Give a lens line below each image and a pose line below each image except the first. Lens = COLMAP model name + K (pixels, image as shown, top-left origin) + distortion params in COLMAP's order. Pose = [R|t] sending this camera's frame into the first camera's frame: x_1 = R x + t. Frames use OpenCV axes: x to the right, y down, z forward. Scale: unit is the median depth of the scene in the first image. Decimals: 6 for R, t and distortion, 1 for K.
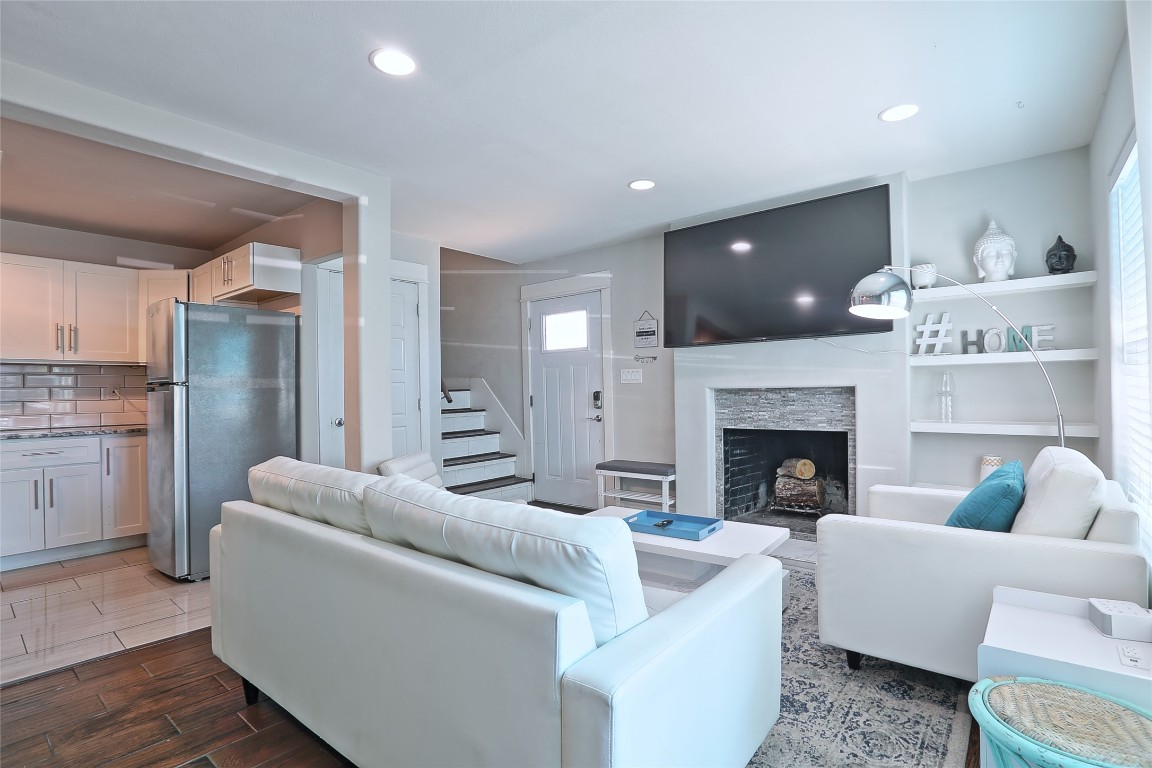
lens RADIAL K [[555.4, 0, 575.3], [0, 555.4, 387.9], [0, 0, 1]] dist [-0.055885, 0.021002]
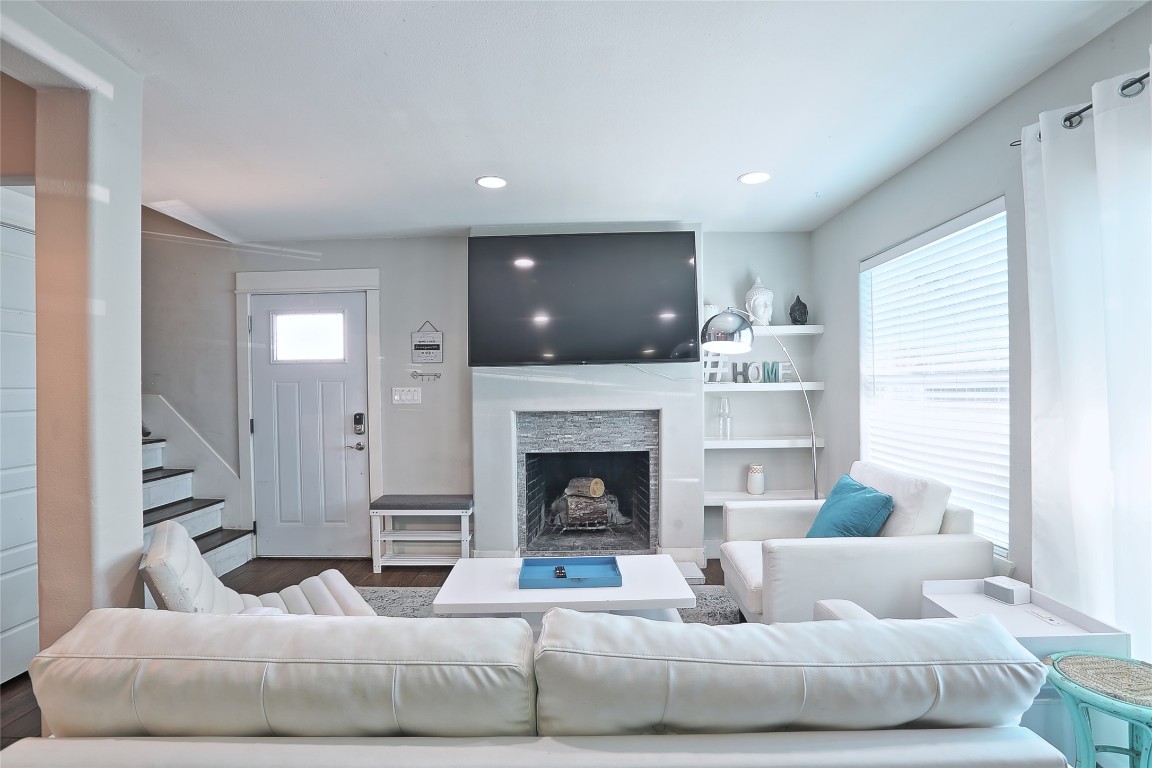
lens RADIAL K [[555.4, 0, 575.3], [0, 555.4, 387.9], [0, 0, 1]] dist [-0.055885, 0.021002]
pose [[0.785164, 0.007574, 0.619241, -0.268249], [-0.001904, 0.999950, -0.009815, -0.030600], [-0.619284, 0.006527, 0.785140, 0.205344]]
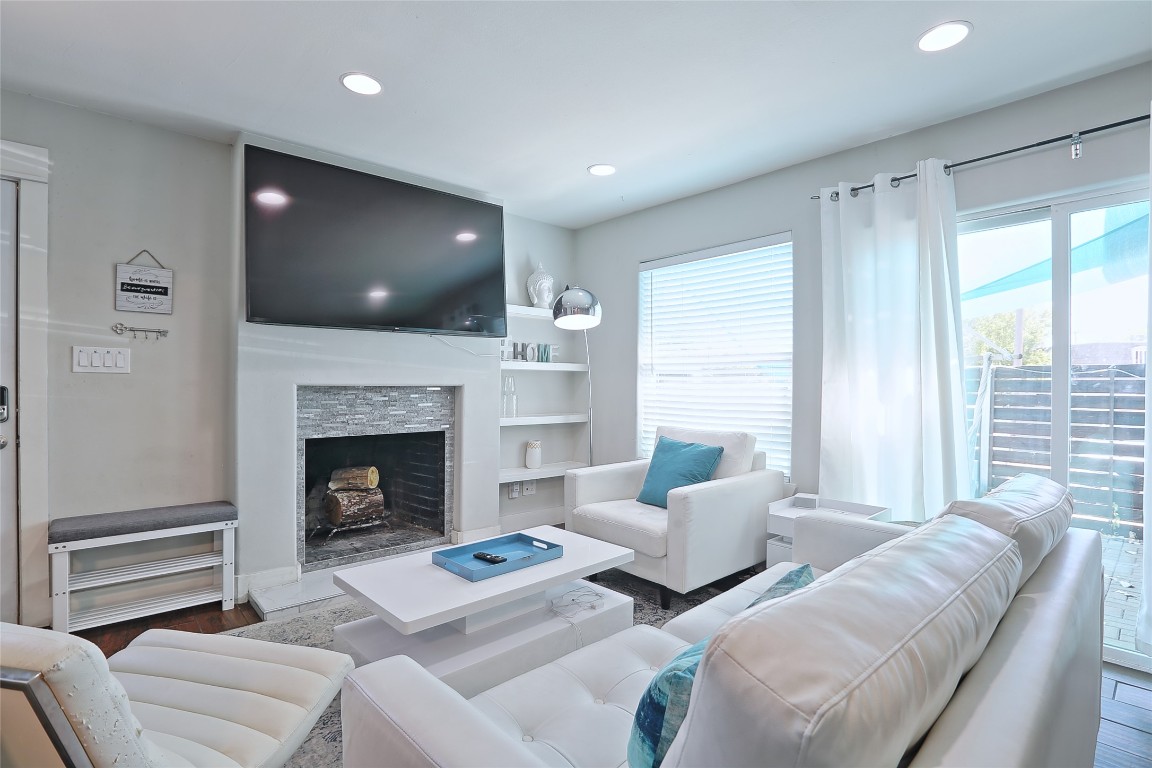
lens RADIAL K [[555.4, 0, 575.3], [0, 555.4, 387.9], [0, 0, 1]] dist [-0.055885, 0.021002]
pose [[0.154525, 0.013019, 0.987903, -0.427131], [-0.009770, 0.999884, -0.011648, 0.009675], [-0.987941, -0.007852, 0.154634, 0.546282]]
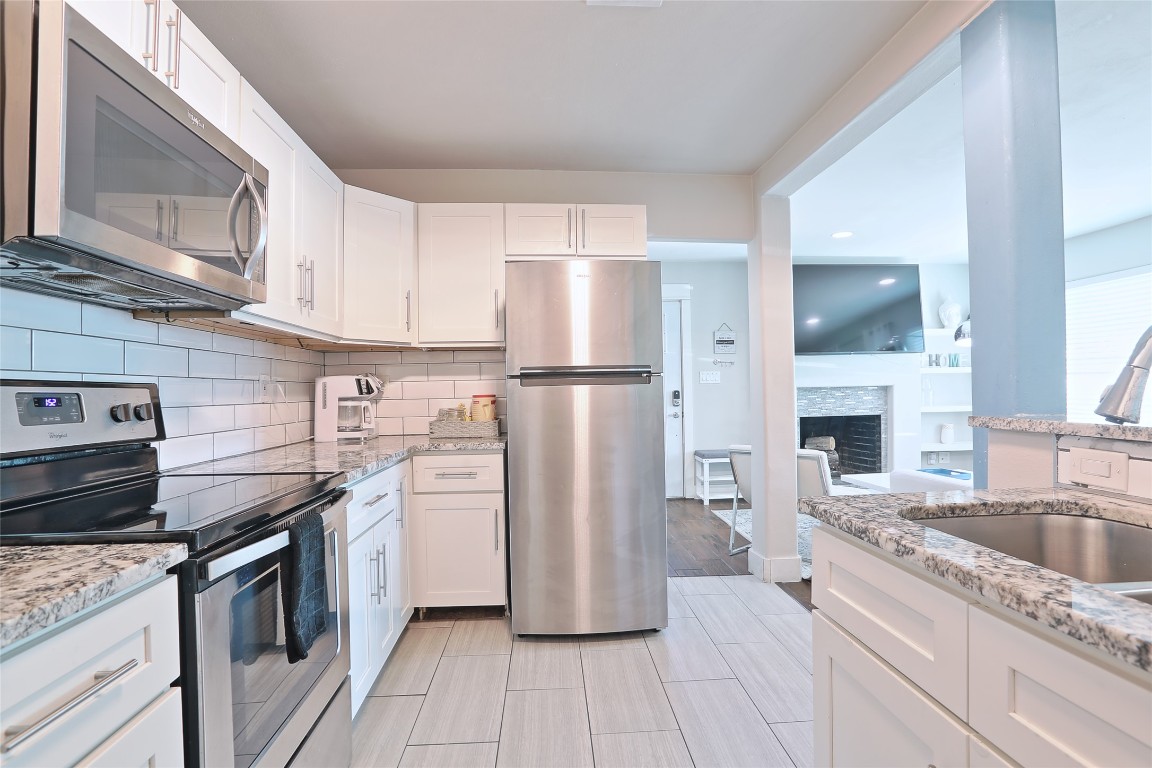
lens RADIAL K [[555.4, 0, 575.3], [0, 555.4, 387.9], [0, 0, 1]] dist [-0.055885, 0.021002]
pose [[0.730136, 0.005016, 0.683283, -1.091504], [0.005378, 0.999900, -0.013087, 0.017219], [-0.683280, 0.013230, 0.730036, 0.409525]]
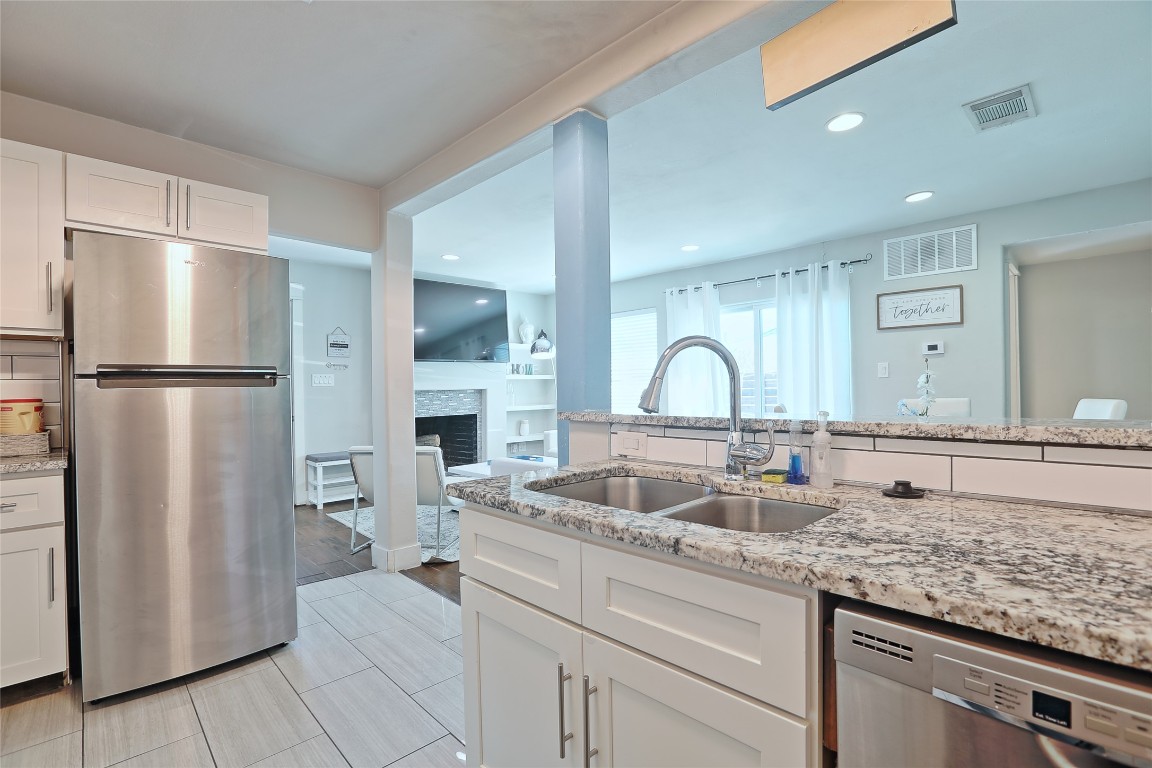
lens RADIAL K [[530.8, 0, 576.2], [0, 530.8, 387.4], [0, 0, 1]] dist [-0.051381, 0.017692]
pose [[0.106993, 0.012651, 0.994179, -1.125475], [0.010706, 0.999846, -0.013876, 0.017379], [-0.994202, 0.012128, 0.106841, 0.427322]]
